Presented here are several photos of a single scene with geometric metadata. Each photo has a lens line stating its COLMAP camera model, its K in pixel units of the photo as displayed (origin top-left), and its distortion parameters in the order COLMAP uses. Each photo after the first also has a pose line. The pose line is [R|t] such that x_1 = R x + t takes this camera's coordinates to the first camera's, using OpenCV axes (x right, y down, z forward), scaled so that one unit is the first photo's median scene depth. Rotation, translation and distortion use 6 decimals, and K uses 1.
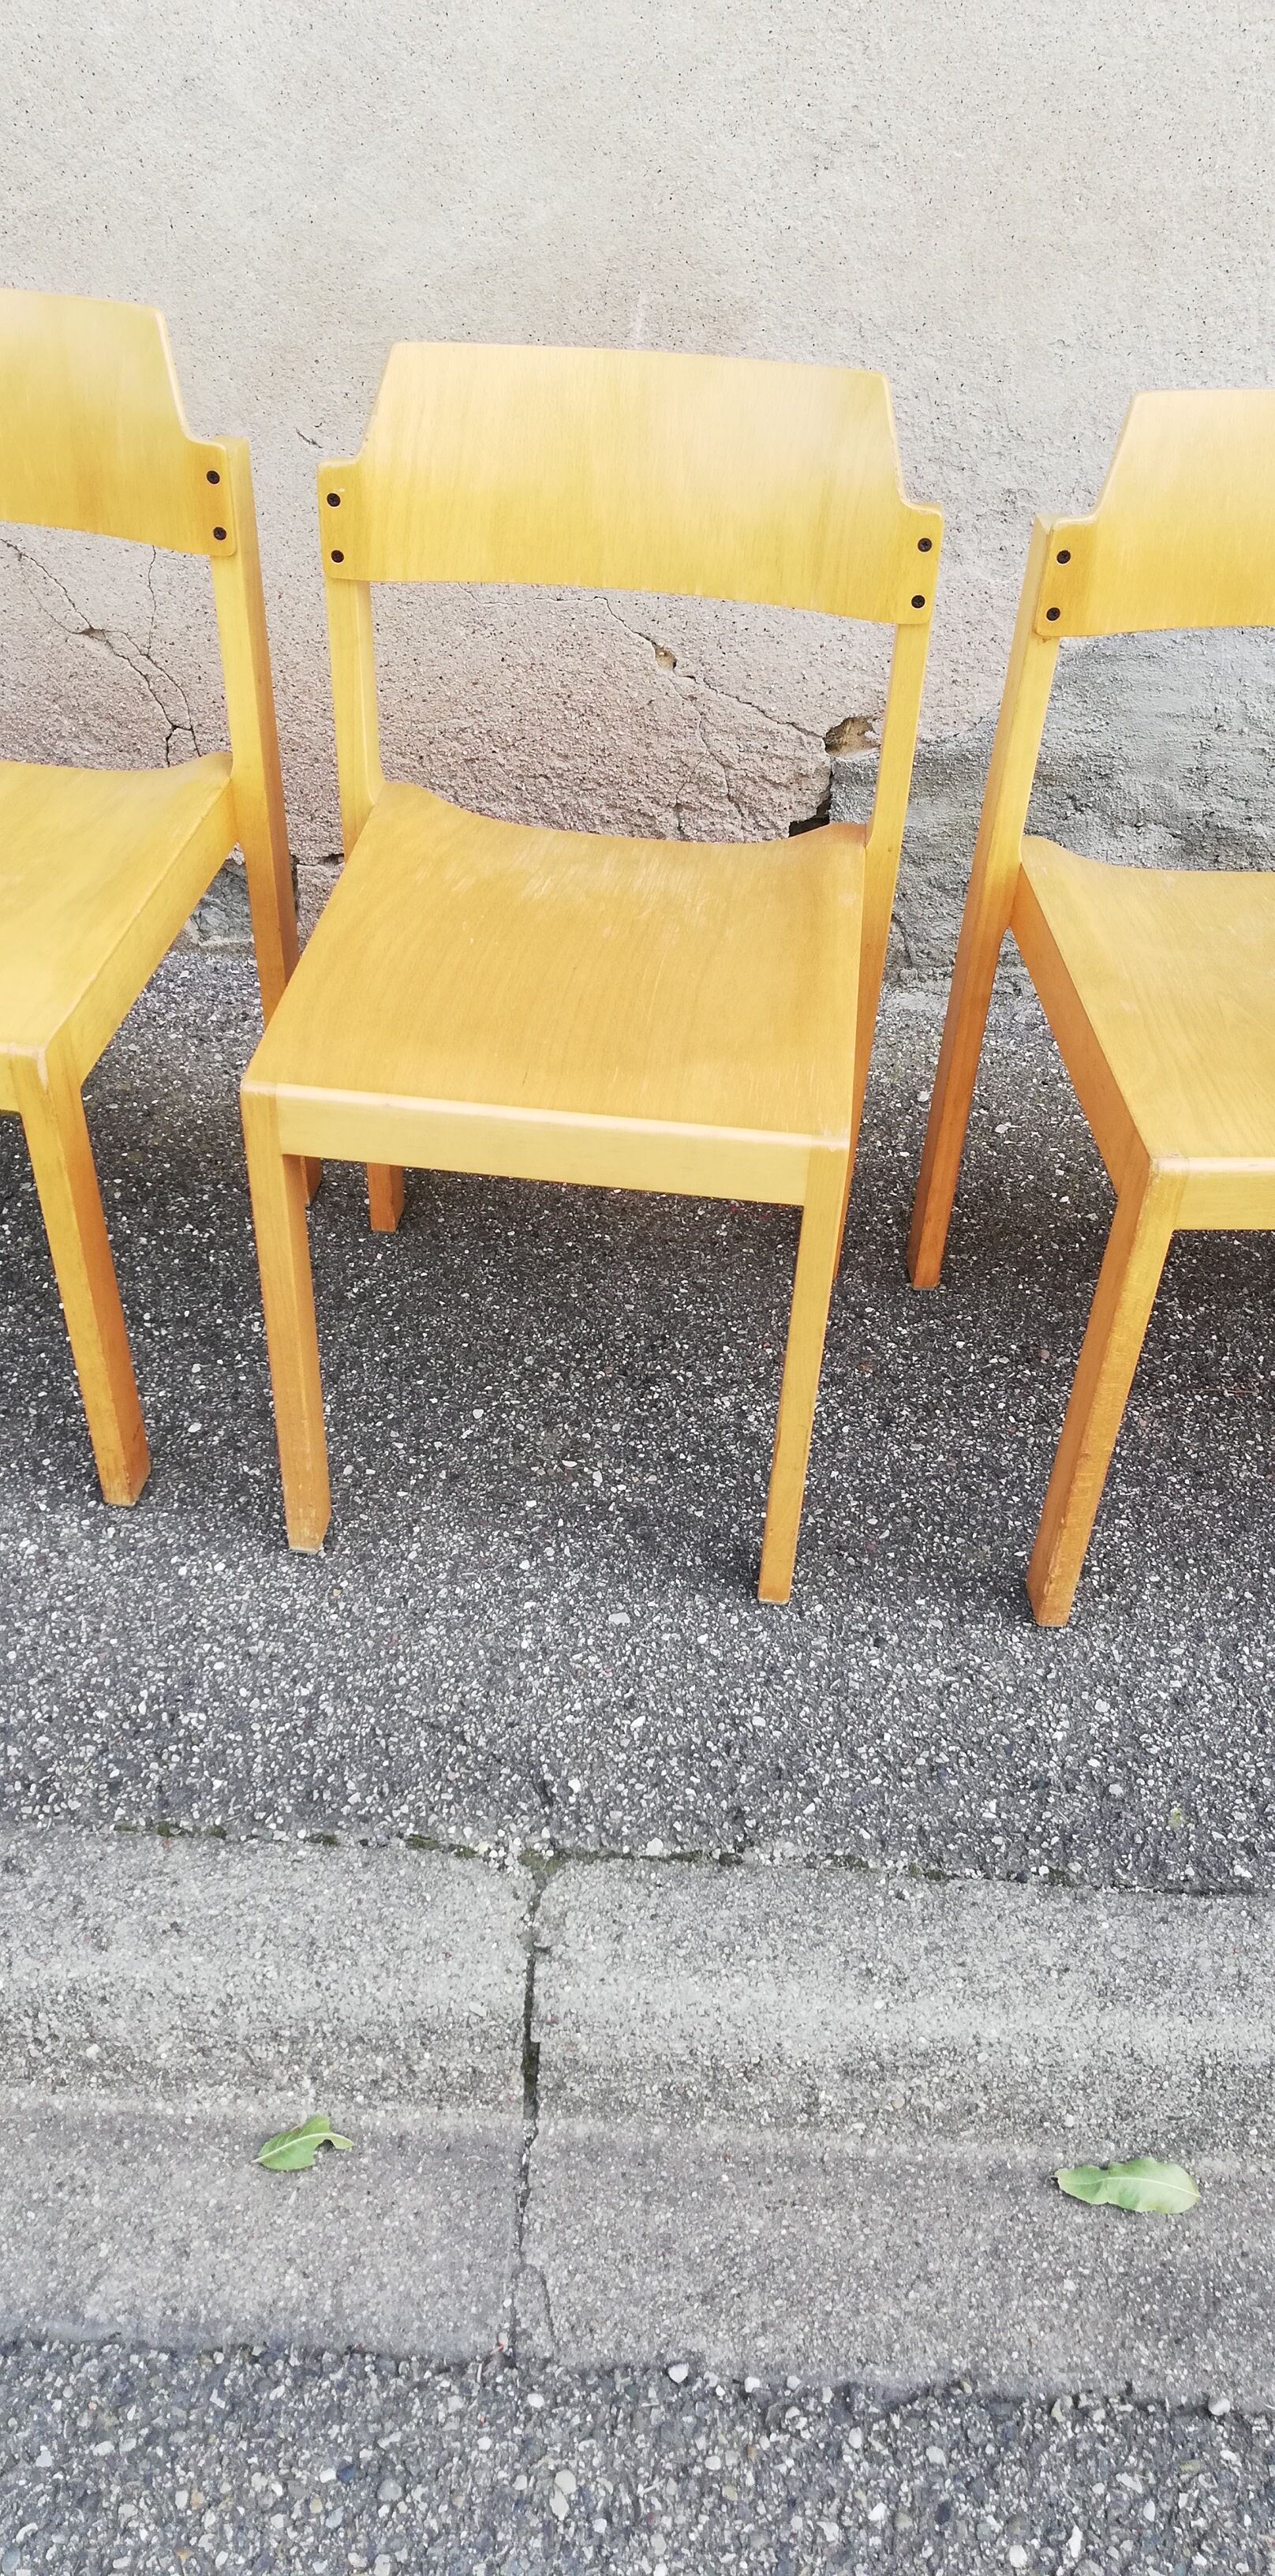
lens RADIAL K [[1906.5, 0, 592.3], [0, 1906.5, 1289.4], [0, 0, 1]] dist [0.046928, -0.066402]
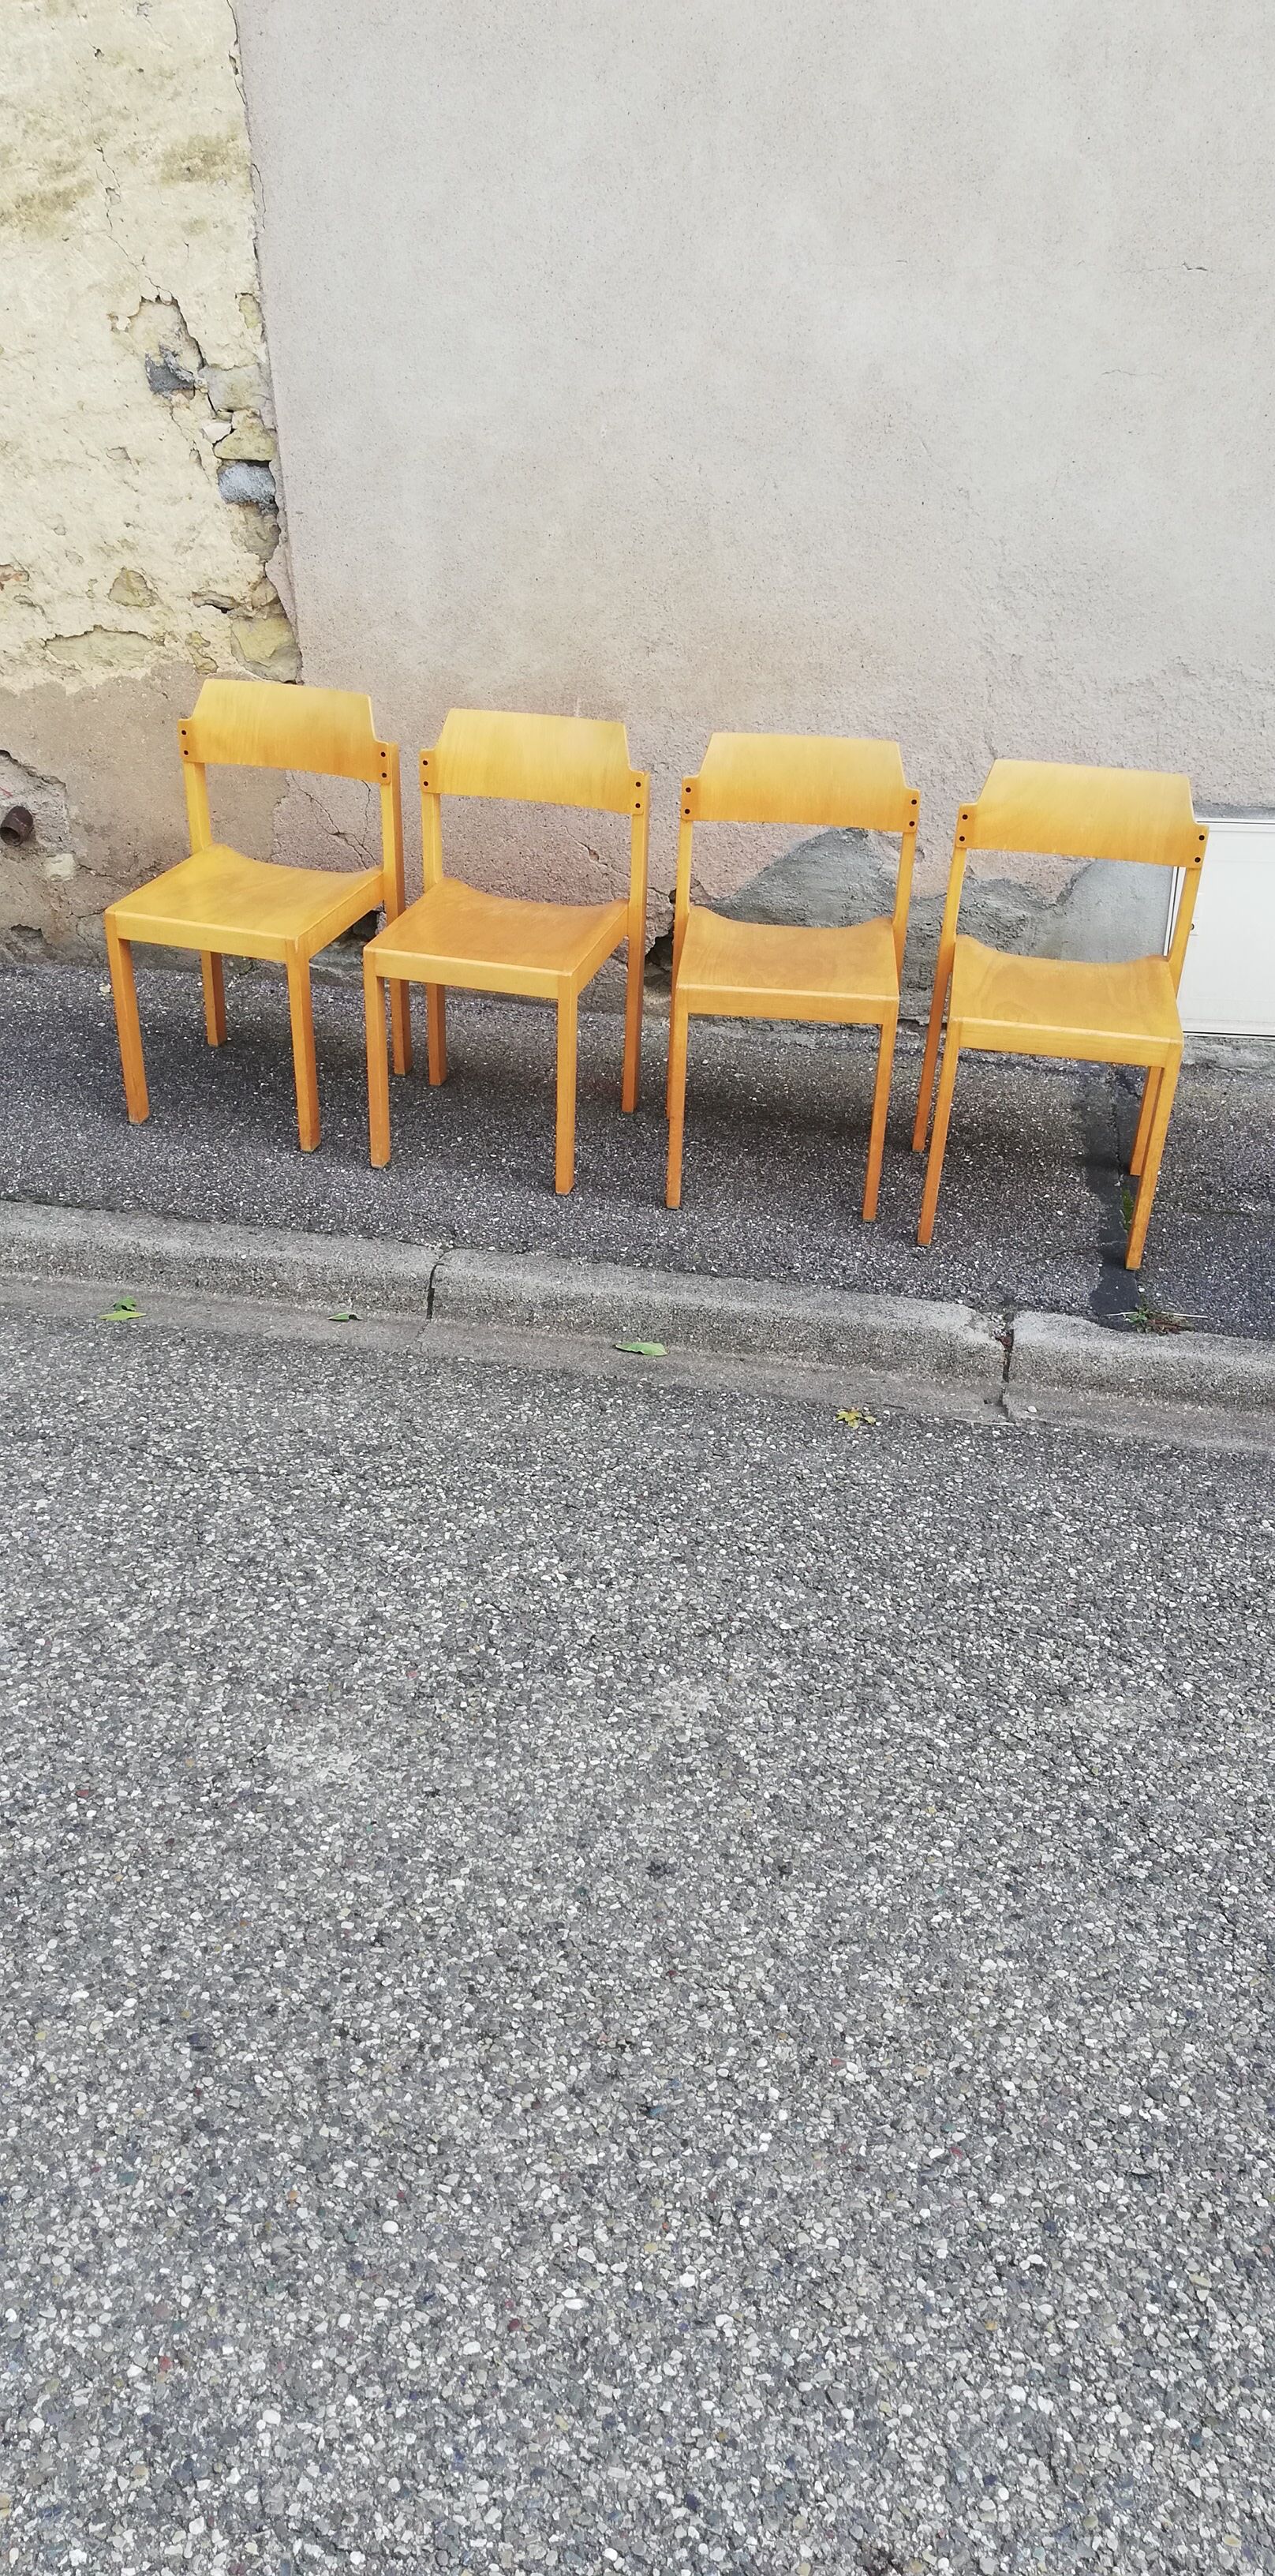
lens RADIAL K [[1906.2, 0, 602.7], [0, 1906.2, 1283.0], [0, 0, 1]] dist [0.046241, -0.065040]
pose [[0.990809, 0.063348, -0.119515, 0.466801], [-0.085247, 0.978443, -0.188101, 0.765846], [0.105023, 0.196561, 0.974851, -1.409327]]
